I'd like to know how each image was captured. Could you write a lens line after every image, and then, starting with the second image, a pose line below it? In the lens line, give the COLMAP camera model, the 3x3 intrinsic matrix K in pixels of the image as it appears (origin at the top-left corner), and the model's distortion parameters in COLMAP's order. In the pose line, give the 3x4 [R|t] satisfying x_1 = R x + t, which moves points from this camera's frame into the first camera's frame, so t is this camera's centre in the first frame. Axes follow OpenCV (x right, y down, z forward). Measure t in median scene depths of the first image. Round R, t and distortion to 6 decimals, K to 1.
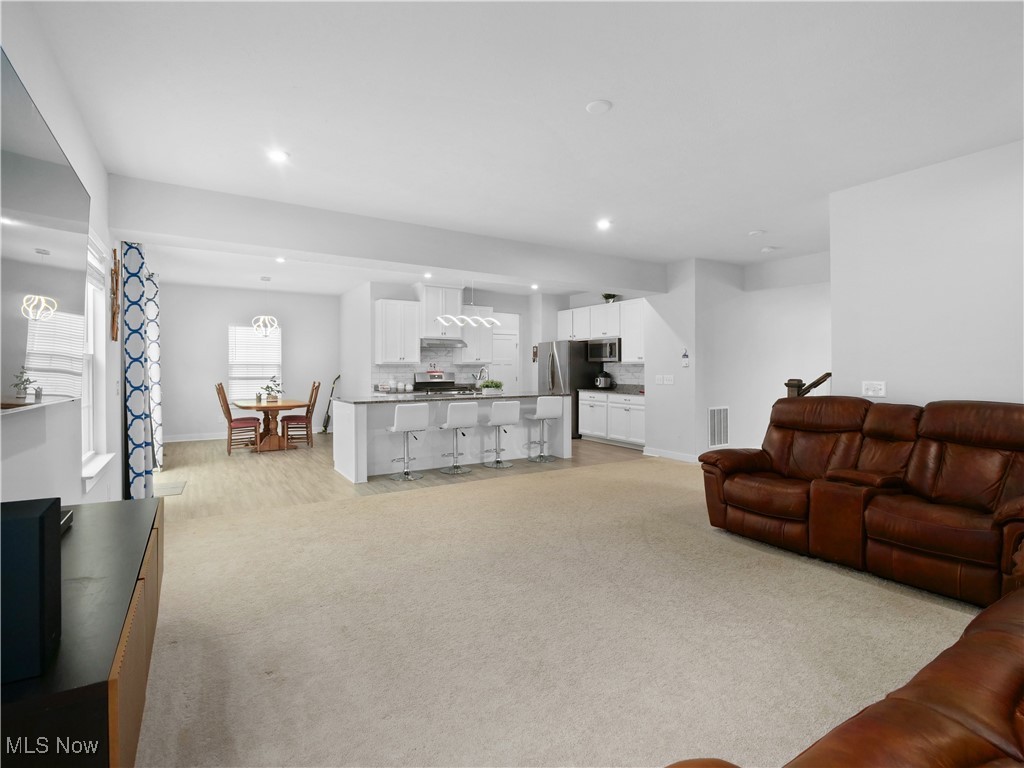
lens RADIAL K [[508.8, 0, 515.3], [0, 508.8, 376.0], [0, 0, 1]] dist [-0.020997, 0.000233]
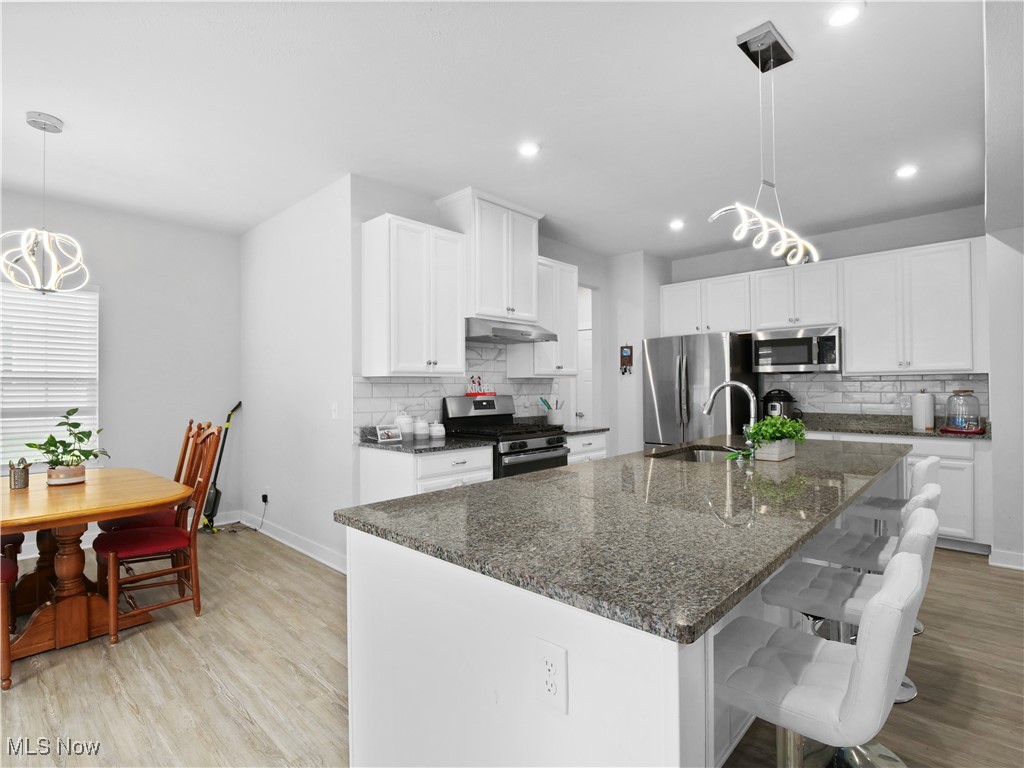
lens RADIAL K [[508.8, 0, 506.3], [0, 508.8, 387.7], [0, 0, 1]] dist [-0.020997, 0.000233]
pose [[0.971200, -0.005875, 0.238192, -0.259404], [0.009628, 0.999847, -0.014597, -0.006991], [-0.238070, 0.016470, 0.971108, 0.573965]]
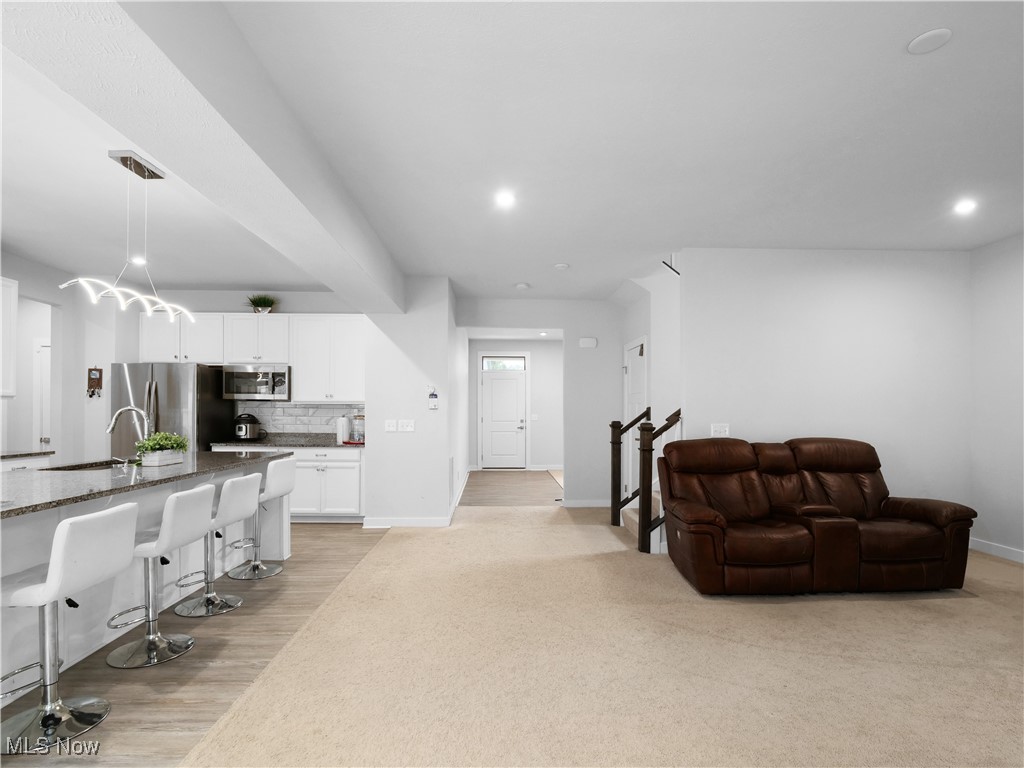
lens RADIAL K [[508.8, 0, 512.9], [0, 508.8, 412.8], [0, 0, 1]] dist [-0.020997, 0.000233]
pose [[0.495942, 0.002908, 0.868351, -0.242633], [0.007177, 0.999947, -0.007447, -0.004167], [-0.868326, 0.009925, 0.495894, 0.396237]]
